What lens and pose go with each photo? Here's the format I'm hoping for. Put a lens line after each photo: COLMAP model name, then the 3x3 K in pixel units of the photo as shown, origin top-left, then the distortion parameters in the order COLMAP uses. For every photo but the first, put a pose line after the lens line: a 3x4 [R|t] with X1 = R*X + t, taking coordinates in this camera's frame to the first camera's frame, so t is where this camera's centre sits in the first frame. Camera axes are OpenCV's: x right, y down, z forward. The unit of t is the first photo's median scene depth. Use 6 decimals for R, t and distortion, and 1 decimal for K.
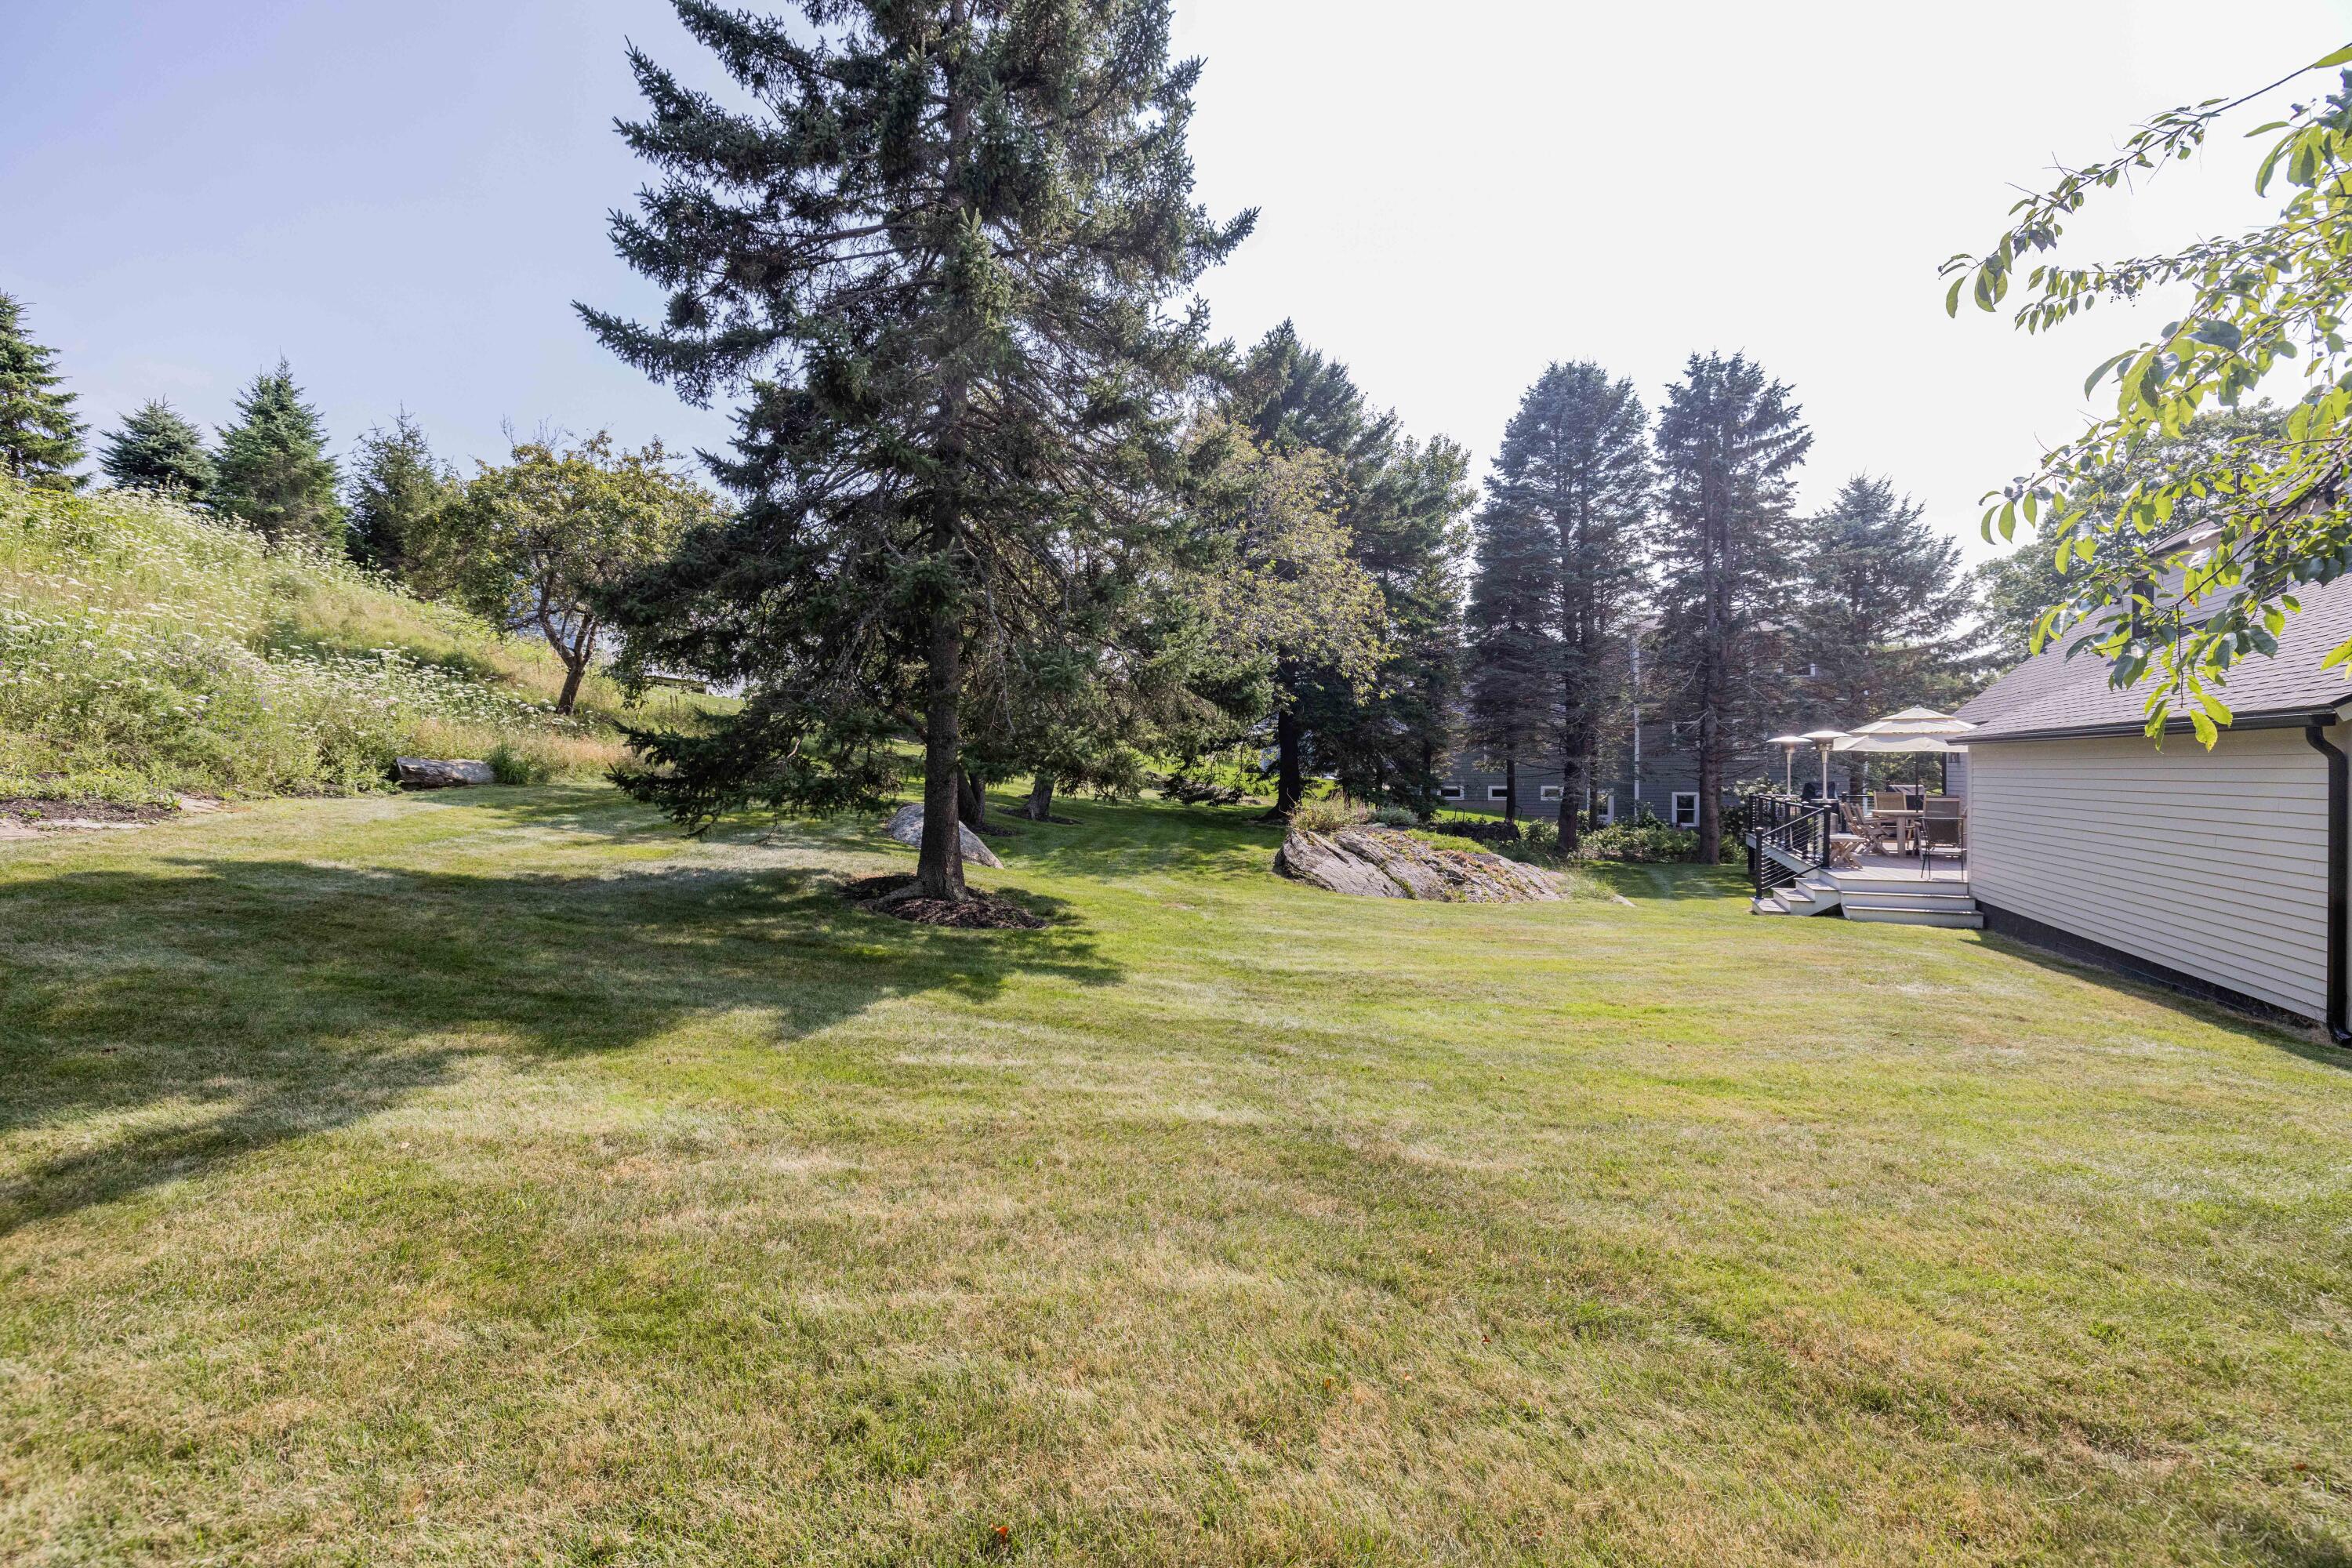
lens RADIAL K [[985.9, 0, 1176.0], [0, 985.9, 784.0], [0, 0, 1]] dist [0.000113, 0.000021]
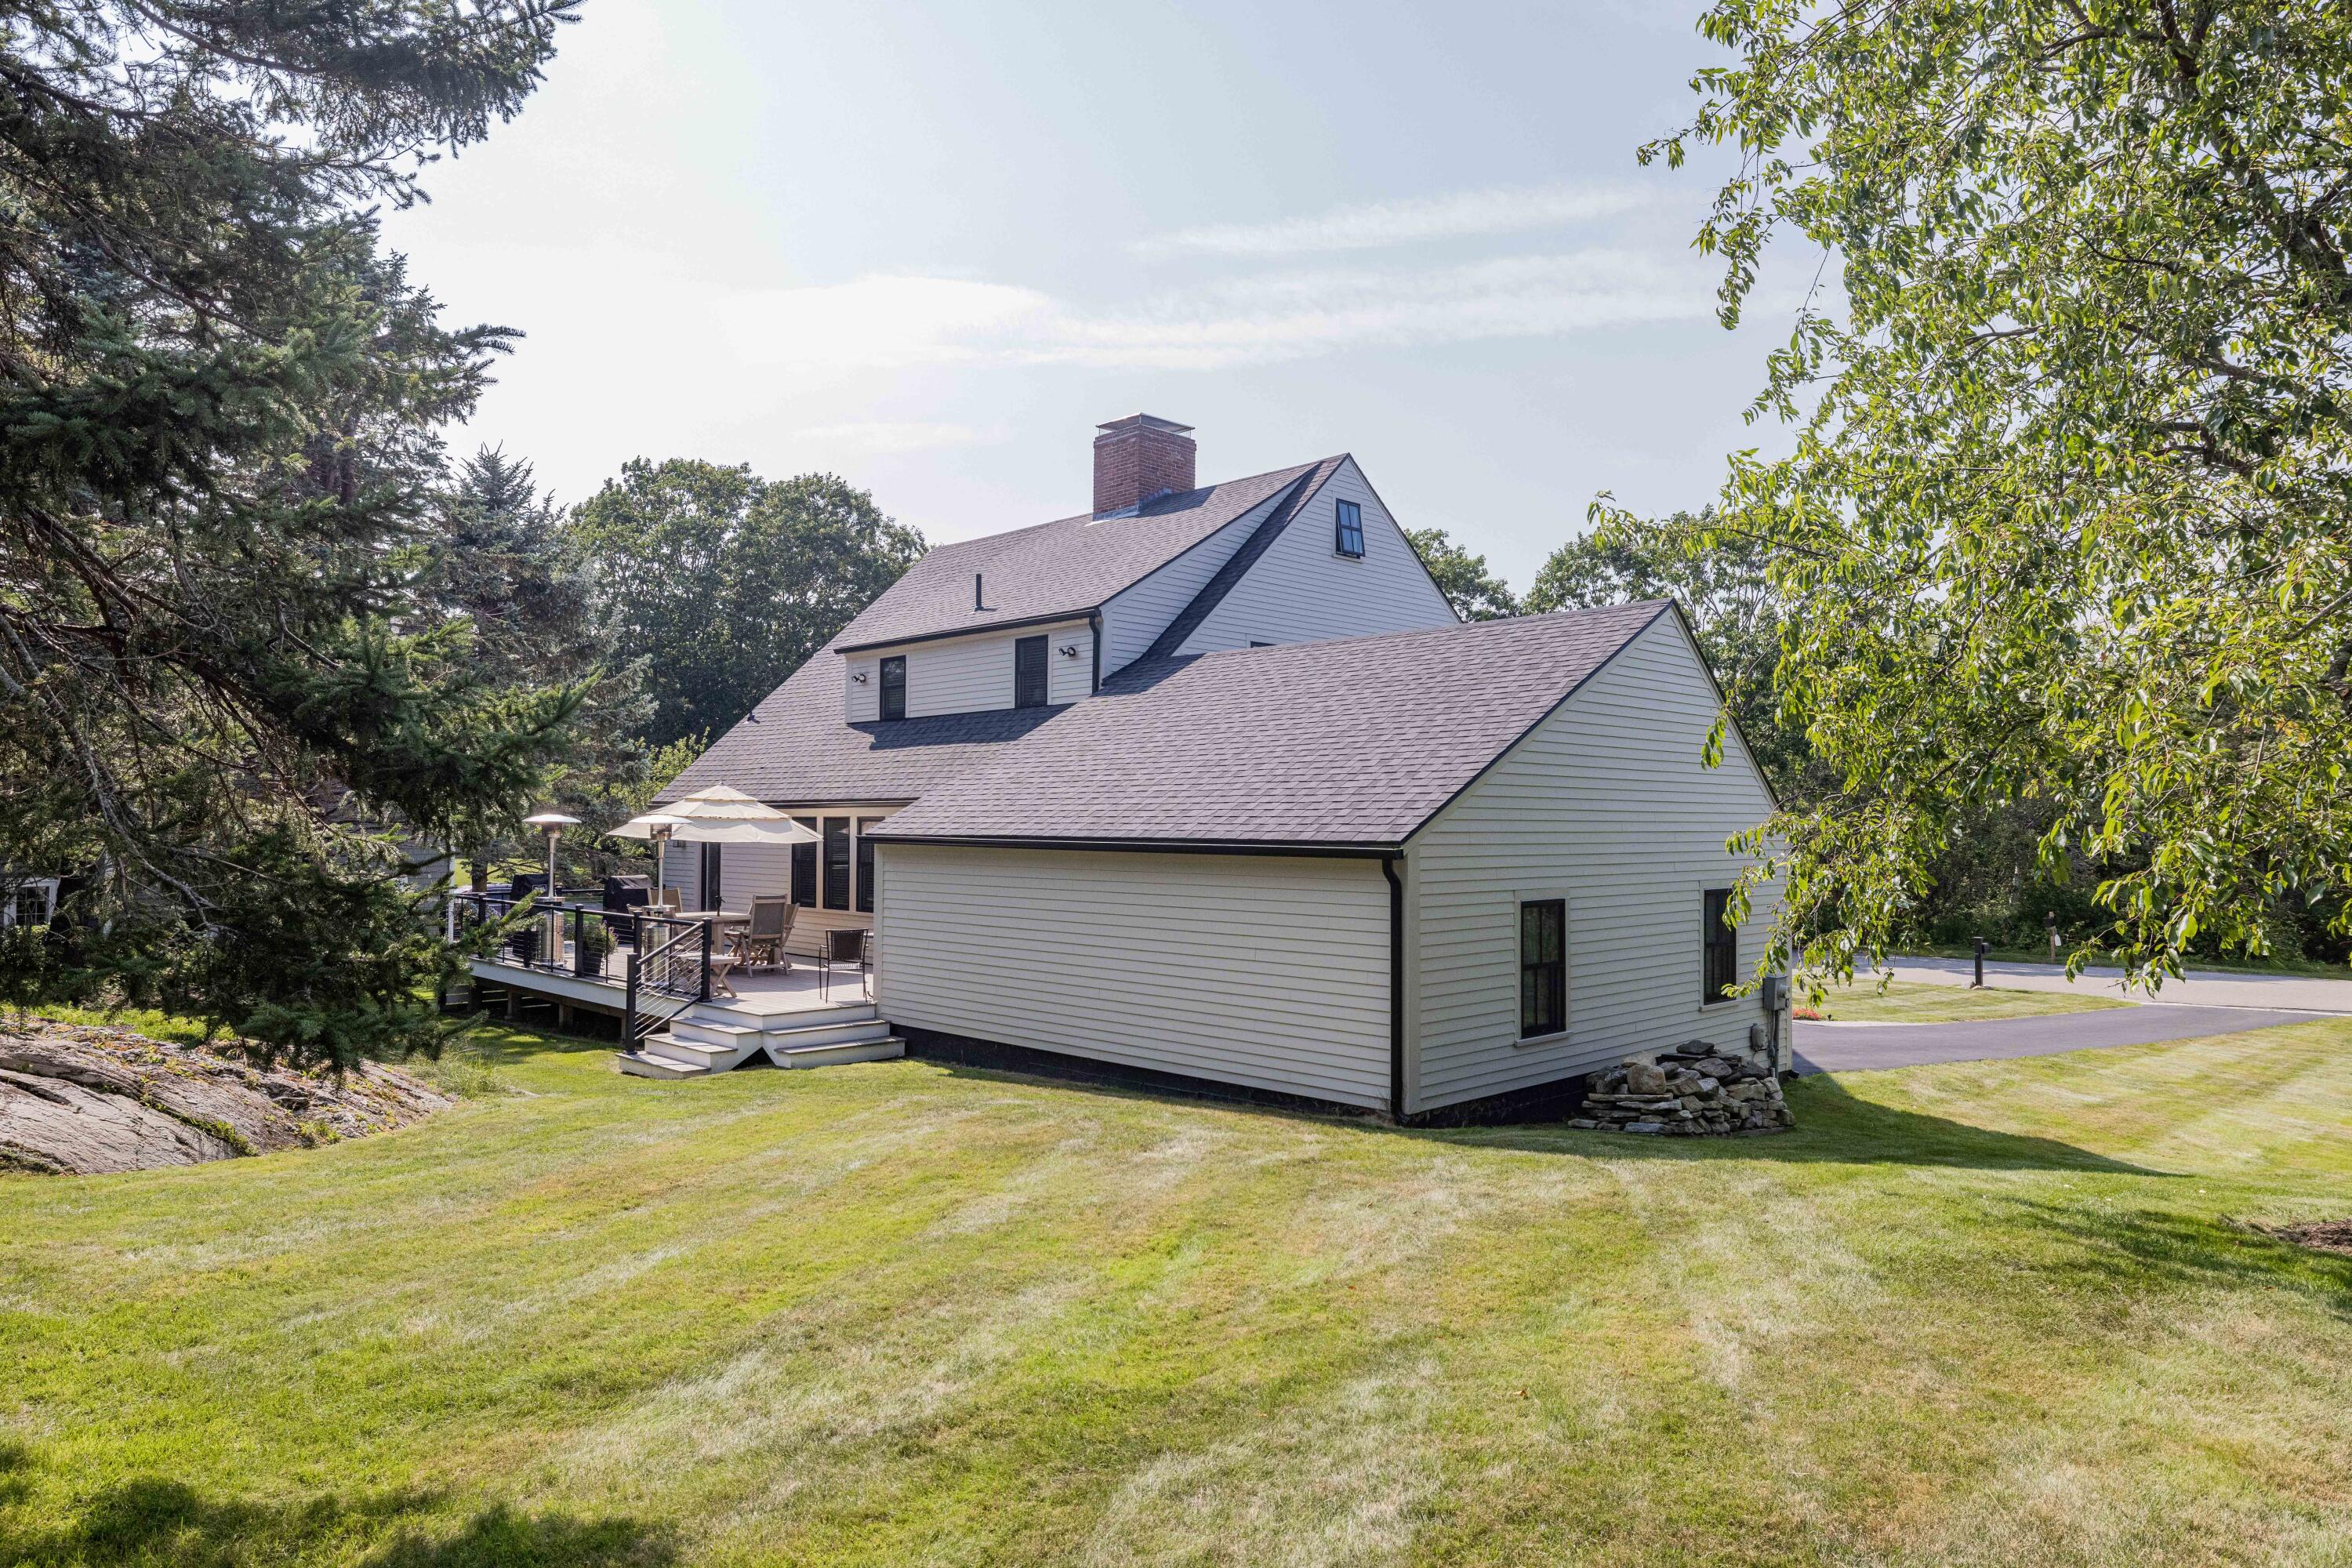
lens RADIAL K [[1453.4, 0, 1176.0], [0, 1453.4, 784.0], [0, 0, 1]] dist [-0.001674, -0.001009]
pose [[0.383308, 0.032114, 0.923062, -0.266096], [0.007508, 0.999254, -0.037883, -0.040747], [-0.923590, 0.021451, 0.382781, 0.270191]]
